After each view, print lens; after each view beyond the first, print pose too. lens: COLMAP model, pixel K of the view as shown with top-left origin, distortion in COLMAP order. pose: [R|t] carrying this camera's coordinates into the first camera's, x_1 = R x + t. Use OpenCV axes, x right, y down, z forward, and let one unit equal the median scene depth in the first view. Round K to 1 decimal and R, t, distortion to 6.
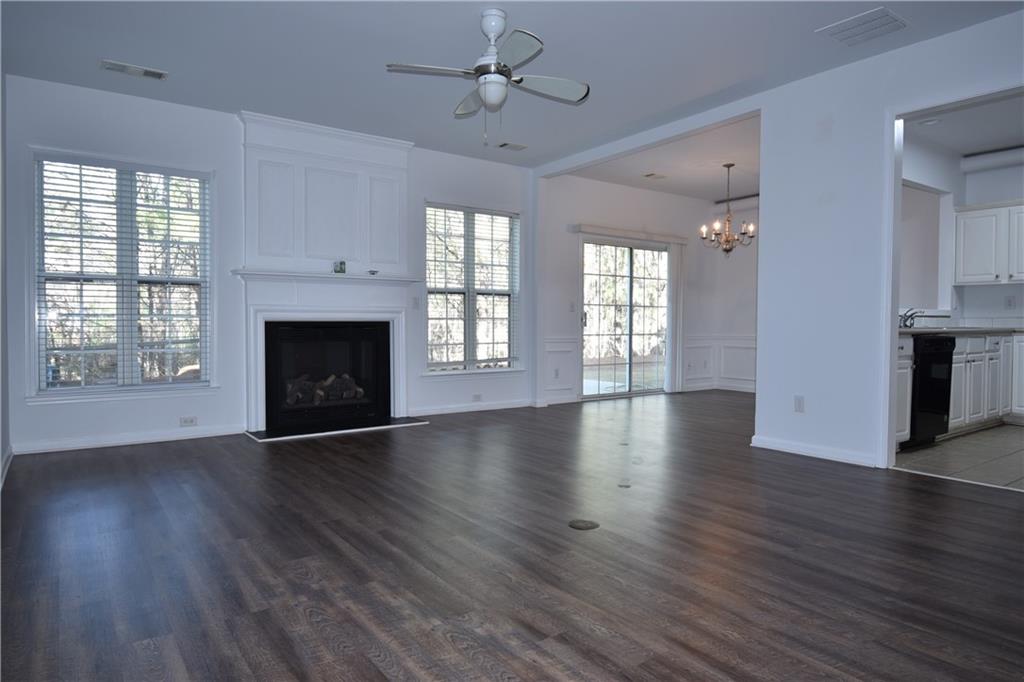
lens RADIAL K [[629.5, 0, 516.5], [0, 629.5, 333.1], [0, 0, 1]] dist [-0.003051, -0.002669]
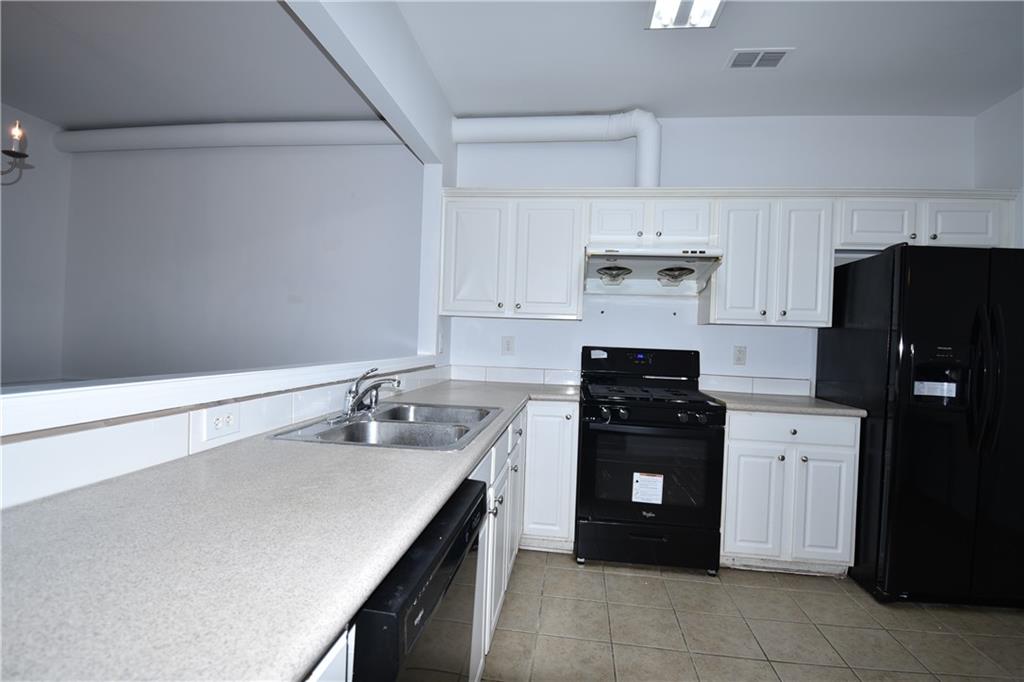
lens RADIAL K [[489.6, 0, 514.9], [0, 489.6, 340.0], [0, 0, 1]] dist [0.000046, -0.003223]
pose [[0.683435, 0.017454, 0.729802, 0.467445], [-0.025398, 0.999677, -0.000124, -0.062281], [-0.729569, -0.018451, 0.683658, 0.728526]]
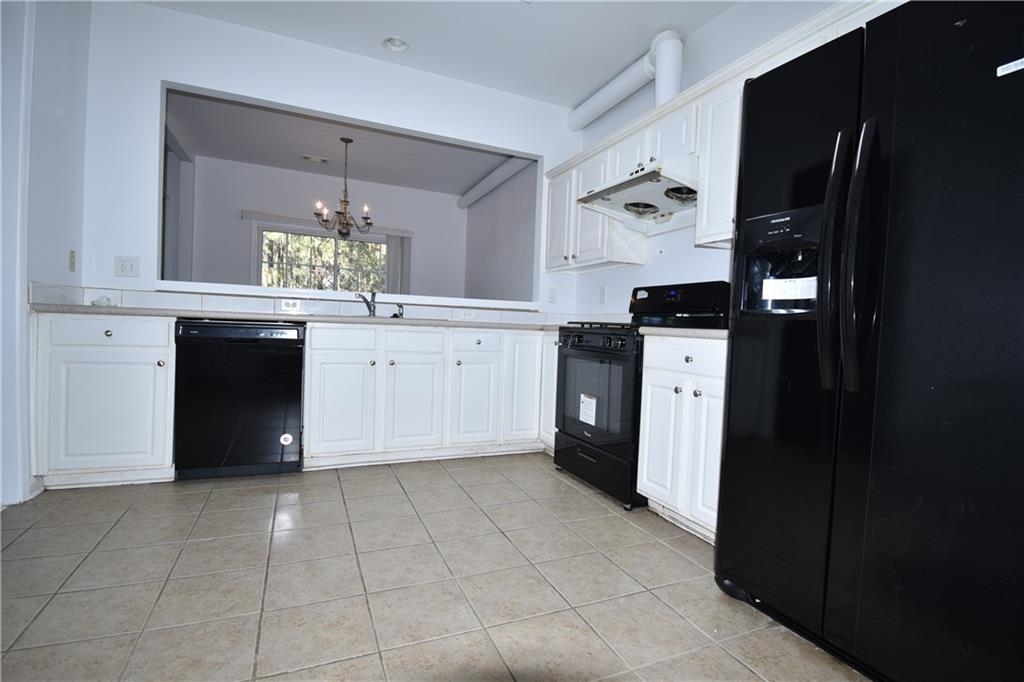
lens RADIAL K [[489.6, 0, 510.4], [0, 489.6, 339.3], [0, 0, 1]] dist [0.000046, -0.003223]
pose [[0.976384, 0.038984, -0.212496, 0.920096], [-0.036504, 0.999212, 0.015584, 0.000168], [0.212936, -0.007459, 0.977038, 0.458449]]
